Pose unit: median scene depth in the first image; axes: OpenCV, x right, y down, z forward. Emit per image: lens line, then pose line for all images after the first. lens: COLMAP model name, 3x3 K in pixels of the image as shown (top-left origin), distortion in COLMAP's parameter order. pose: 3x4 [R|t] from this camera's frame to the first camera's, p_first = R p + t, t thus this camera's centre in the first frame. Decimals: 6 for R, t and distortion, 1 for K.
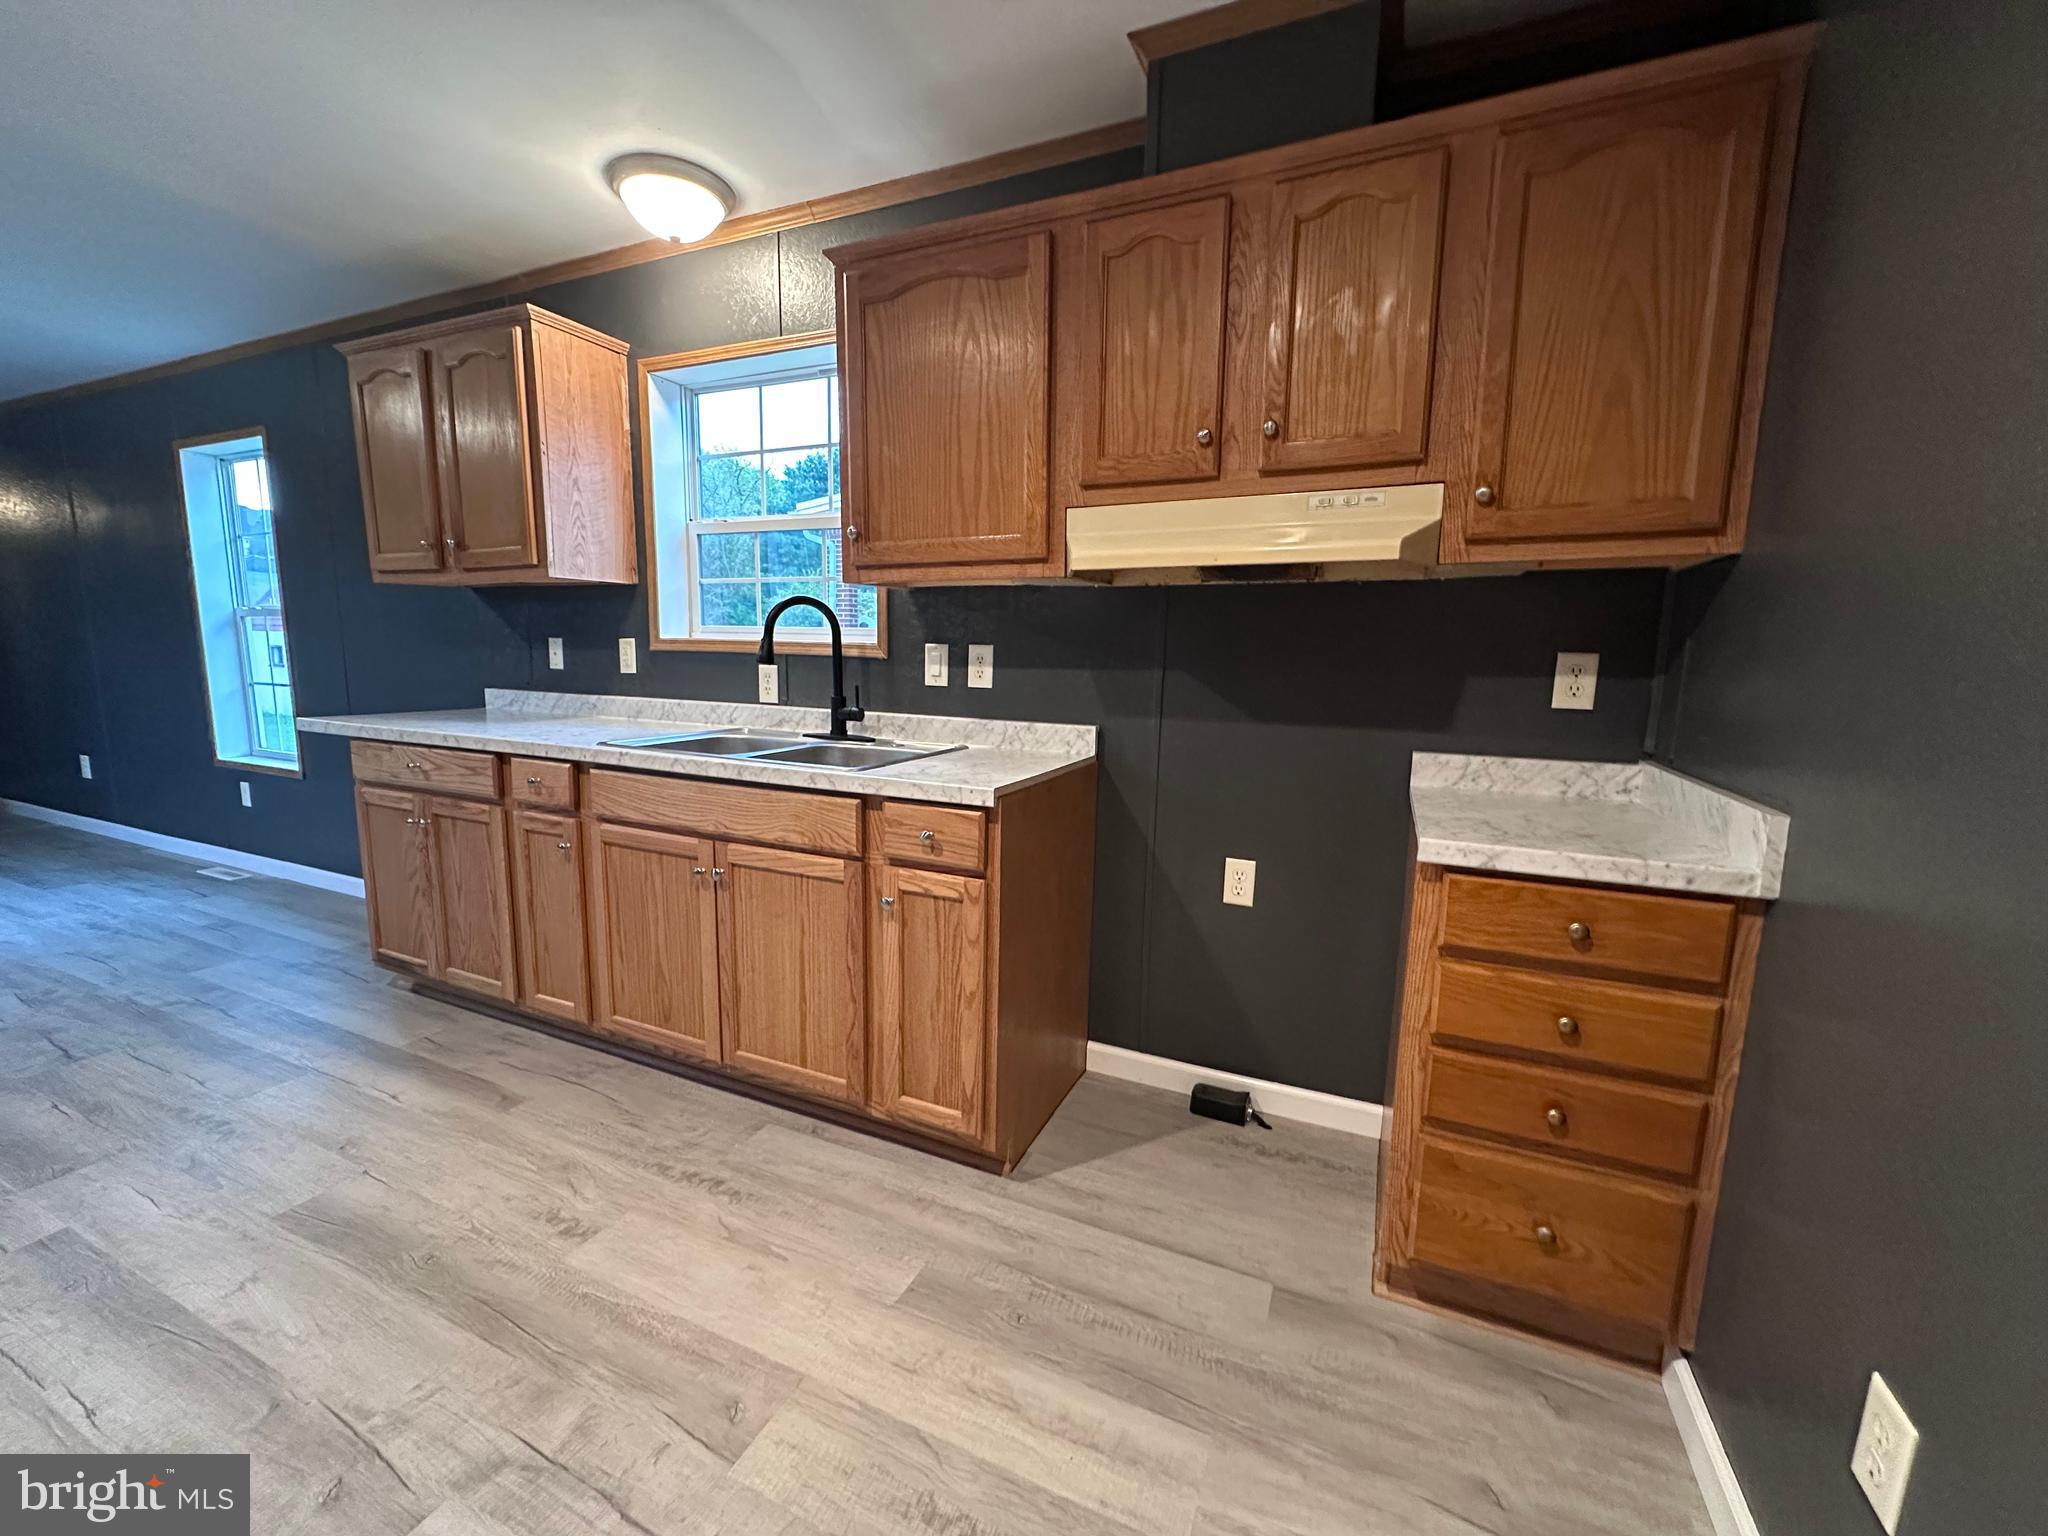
lens RADIAL K [[816.9, 0, 1028.6], [0, 816.9, 761.9], [0, 0, 1]] dist [-0.000495, 0.000020]
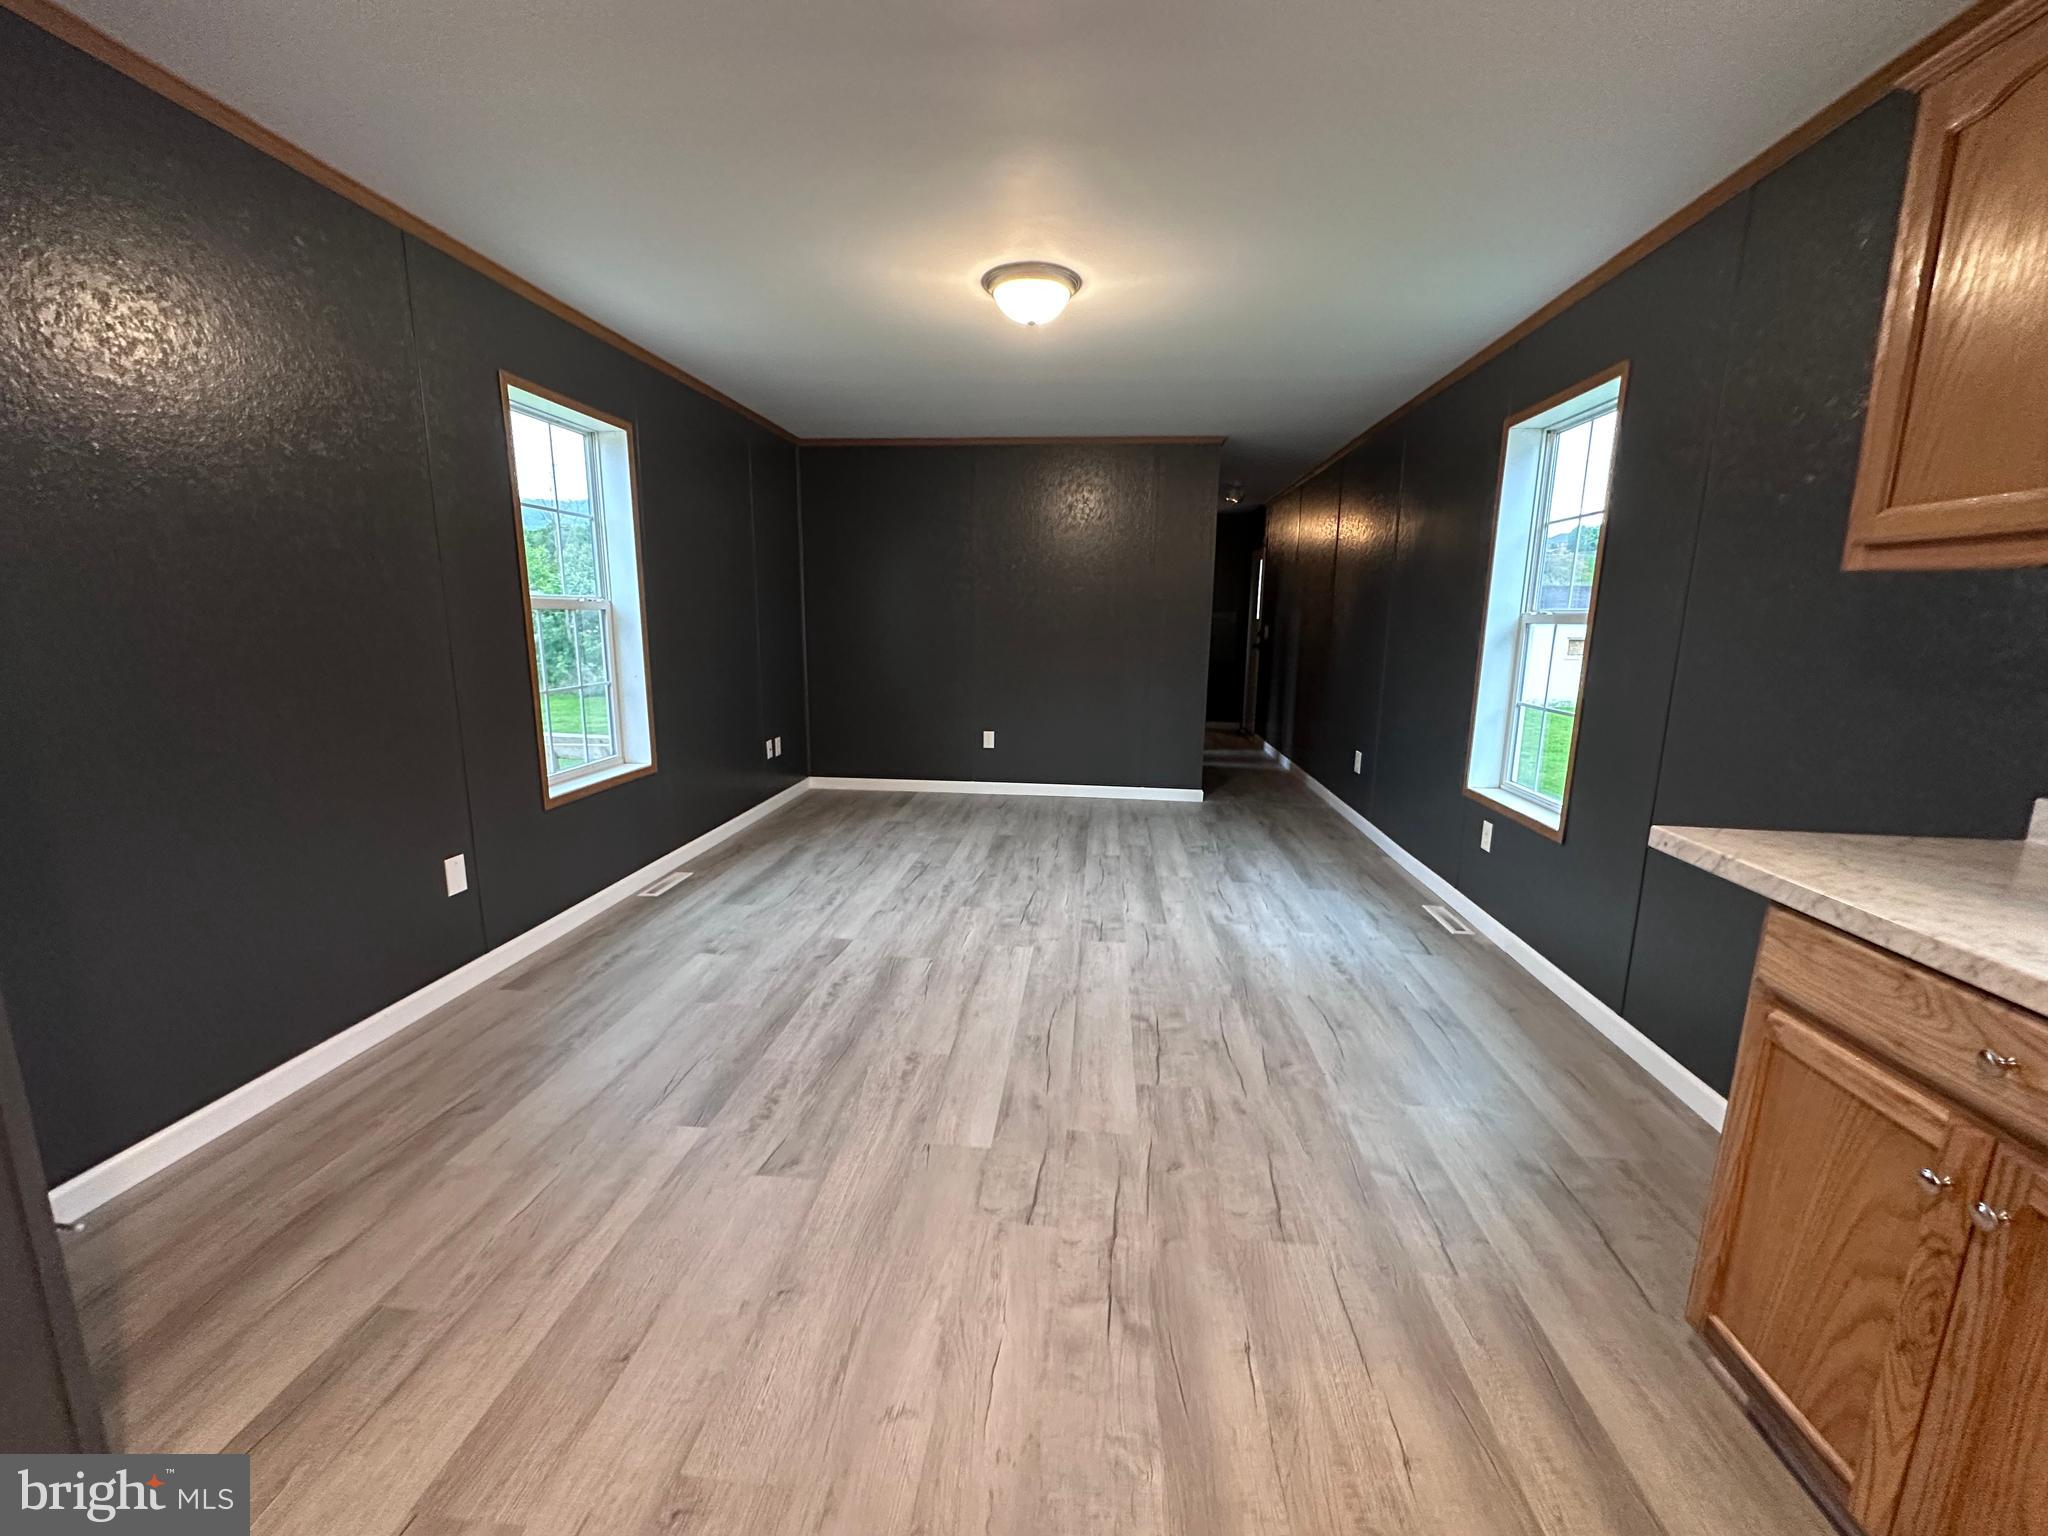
lens RADIAL K [[816.9, 0, 1021.7], [0, 816.9, 767.4], [0, 0, 1]] dist [-0.000495, 0.000020]
pose [[0.314848, 0.162836, -0.935070, -0.421065], [-0.145856, 0.981772, 0.121858, -0.078940], [0.937868, 0.098019, 0.332859, 0.331988]]
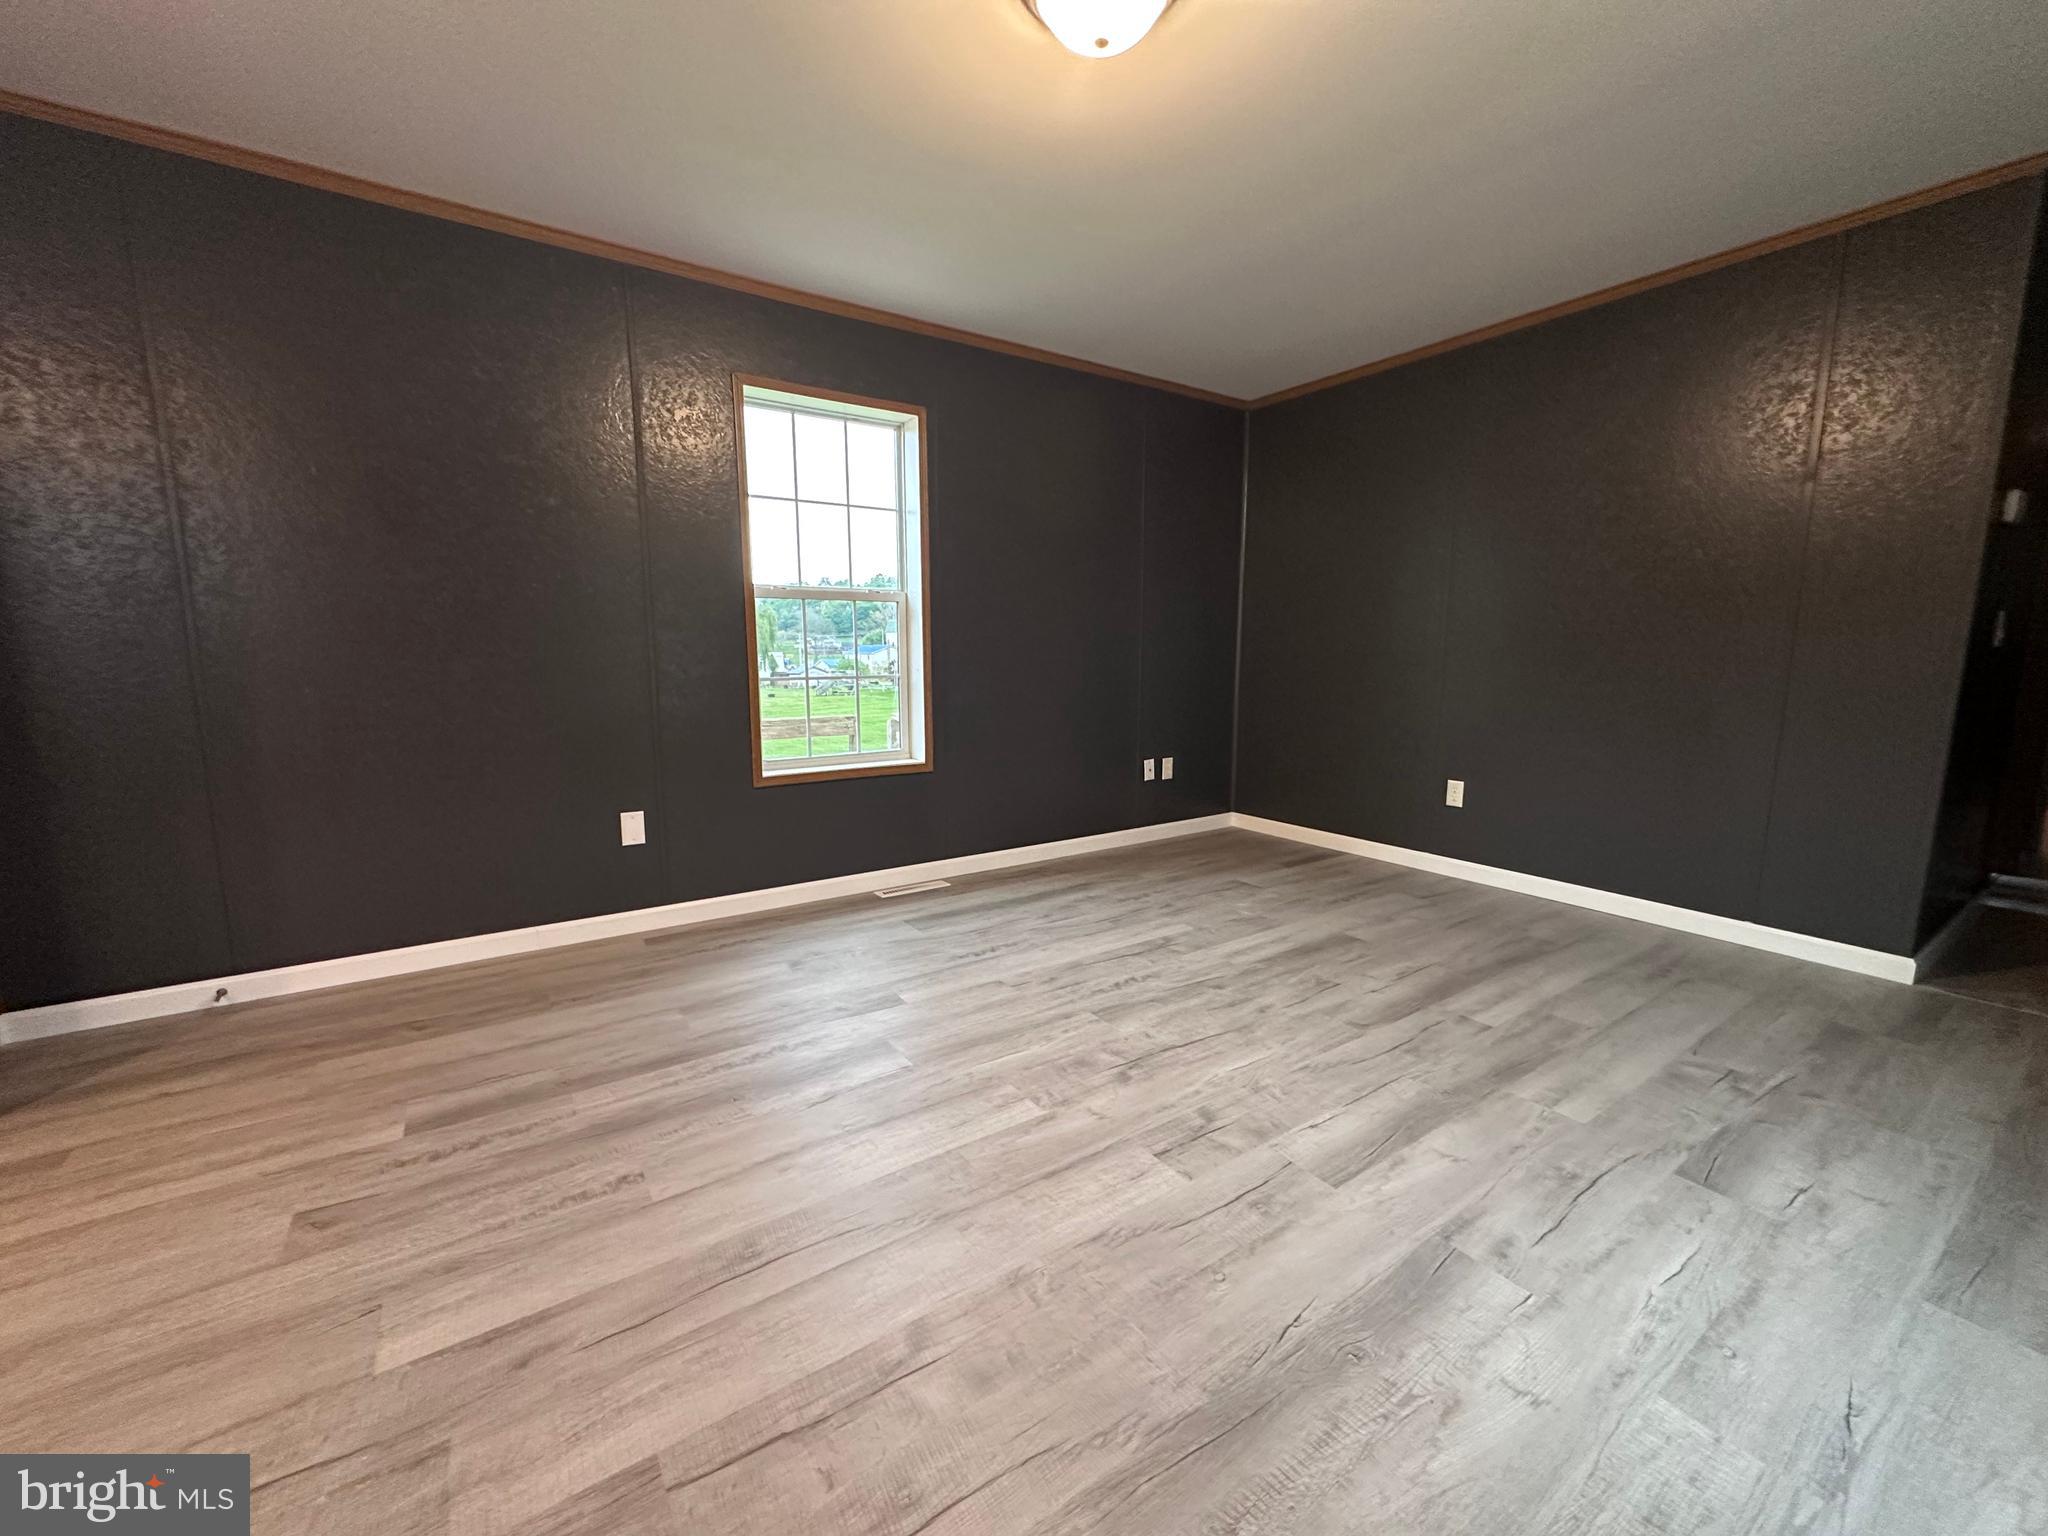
lens RADIAL K [[816.9, 0, 1015.5], [0, 816.9, 773.1], [0, 0, 1]] dist [-0.000495, 0.000020]
pose [[-0.527125, 0.113939, -0.842115, -3.130535], [-0.132408, 0.967855, 0.213833, -0.251741], [0.839409, 0.224220, -0.495094, 4.195537]]
